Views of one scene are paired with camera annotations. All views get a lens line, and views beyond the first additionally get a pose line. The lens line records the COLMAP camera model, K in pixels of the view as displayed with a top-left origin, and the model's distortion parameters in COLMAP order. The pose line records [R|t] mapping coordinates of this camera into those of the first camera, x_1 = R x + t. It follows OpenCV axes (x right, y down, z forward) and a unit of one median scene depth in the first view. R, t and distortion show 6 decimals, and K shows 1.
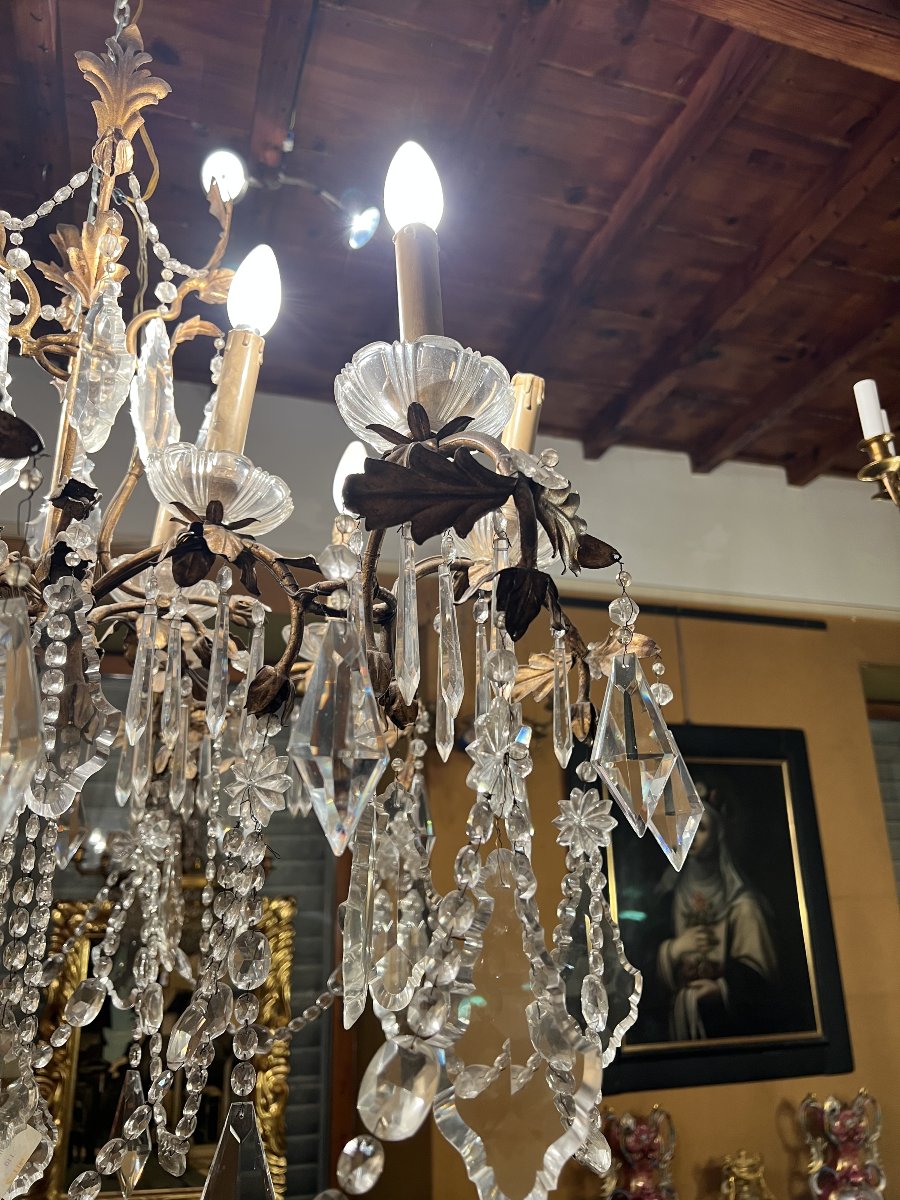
lens RADIAL K [[917.7, 0, 446.1], [0, 917.7, 593.2], [0, 0, 1]] dist [0.021724, -0.024273]
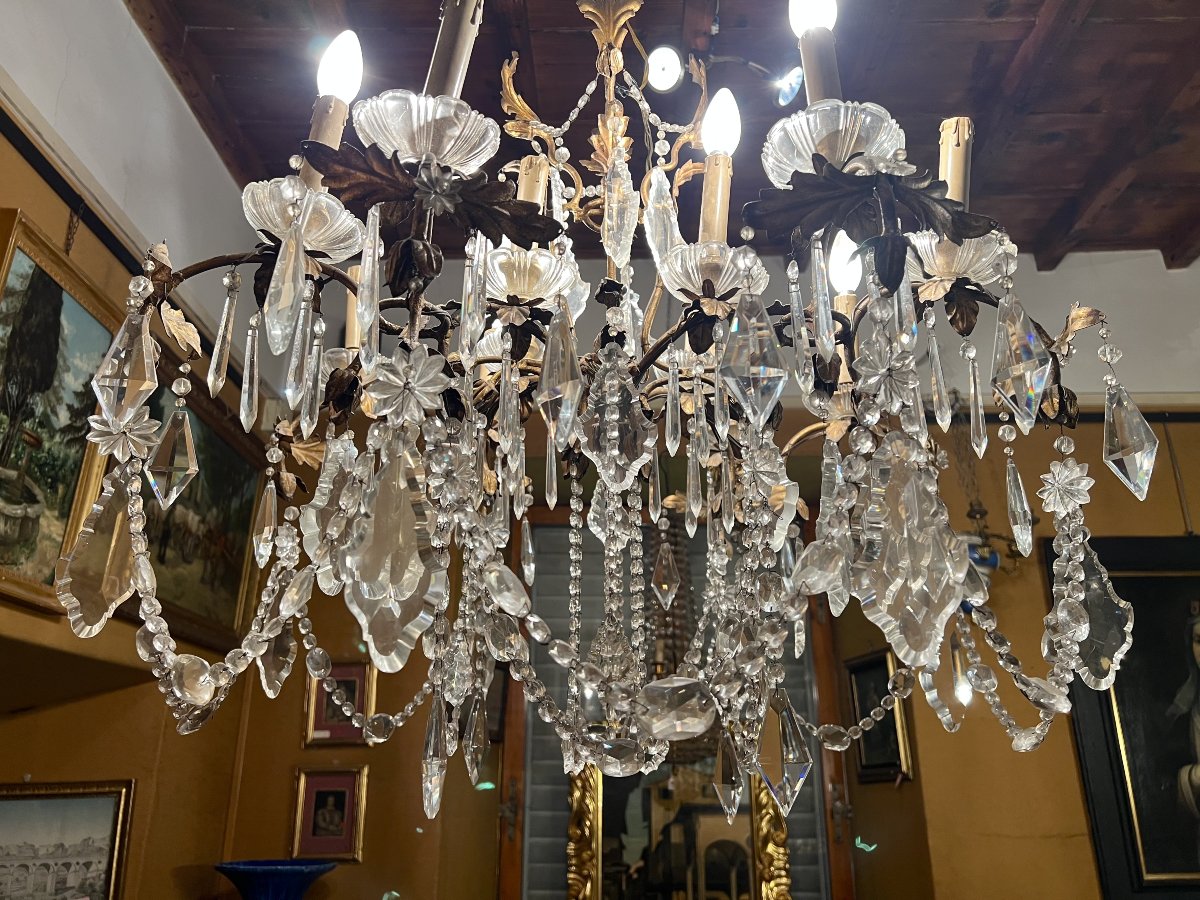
lens RADIAL K [[917.7, 0, 580.2], [0, 917.7, 457.1], [0, 0, 1]] dist [0.021724, -0.024273]
pose [[0.865465, -0.148621, -0.478417, 0.176930], [0.140990, 0.988641, -0.052069, 0.181800], [0.480721, -0.022388, 0.876588, -0.256493]]
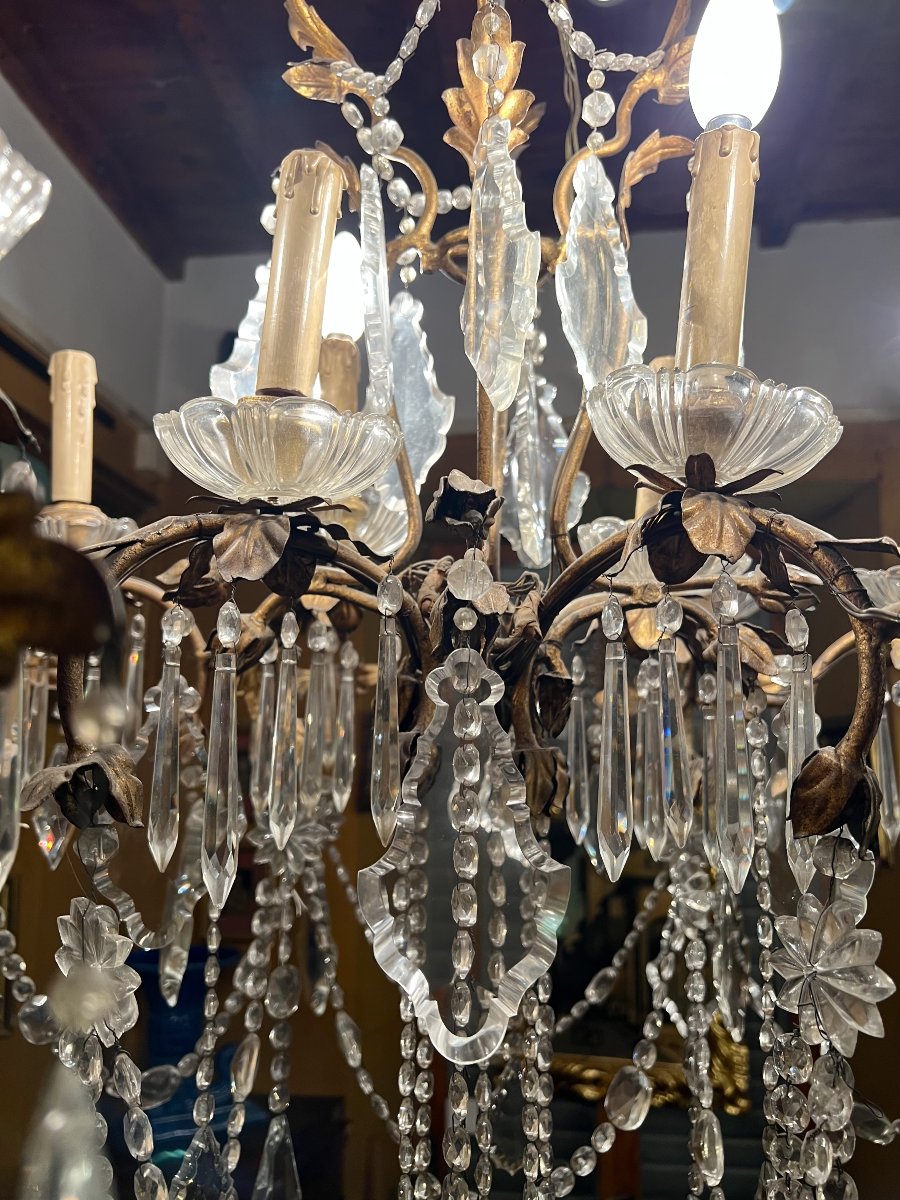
lens RADIAL K [[917.7, 0, 452.1], [0, 917.7, 605.2], [0, 0, 1]] dist [0.021724, -0.024273]
pose [[0.825490, -0.060710, -0.561143, -0.052826], [0.160626, 0.978357, 0.130446, -0.095925], [0.541079, -0.197816, 0.817375, 0.377336]]
